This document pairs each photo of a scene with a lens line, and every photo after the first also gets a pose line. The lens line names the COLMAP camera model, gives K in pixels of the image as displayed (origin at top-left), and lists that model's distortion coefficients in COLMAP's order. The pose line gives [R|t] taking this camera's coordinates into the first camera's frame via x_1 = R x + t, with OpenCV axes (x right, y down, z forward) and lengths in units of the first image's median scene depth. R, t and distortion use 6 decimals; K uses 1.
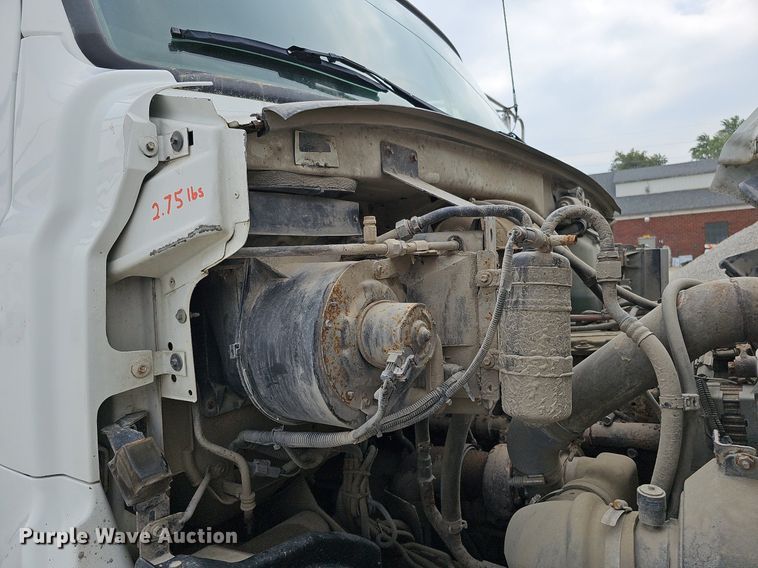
lens RADIAL K [[504.9, 0, 383.0], [0, 504.9, 284.0], [0, 0, 1]] dist [0.064688, -0.081135]
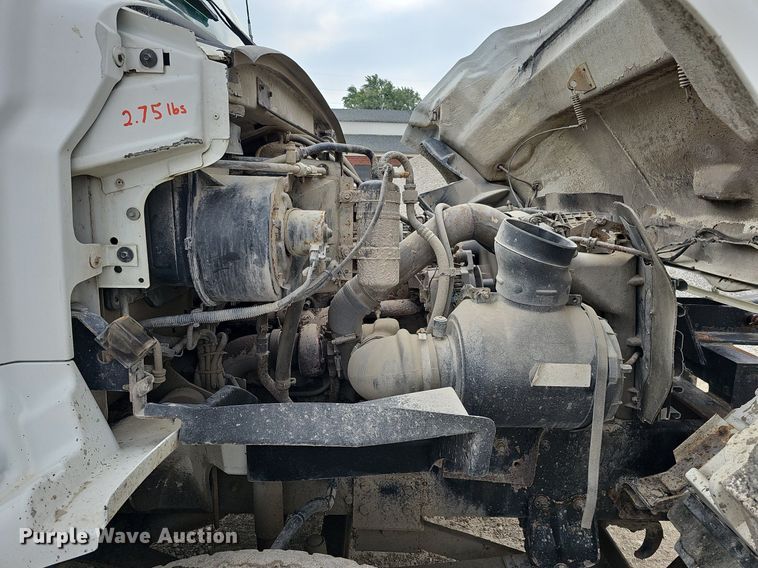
lens RADIAL K [[504.9, 0, 383.0], [0, 504.9, 284.0], [0, 0, 1]] dist [0.064688, -0.081135]
pose [[0.804750, -0.046975, 0.591753, -0.649760], [-0.035313, 0.991310, 0.126717, 0.055857], [-0.592563, -0.122872, 0.796098, -0.273050]]
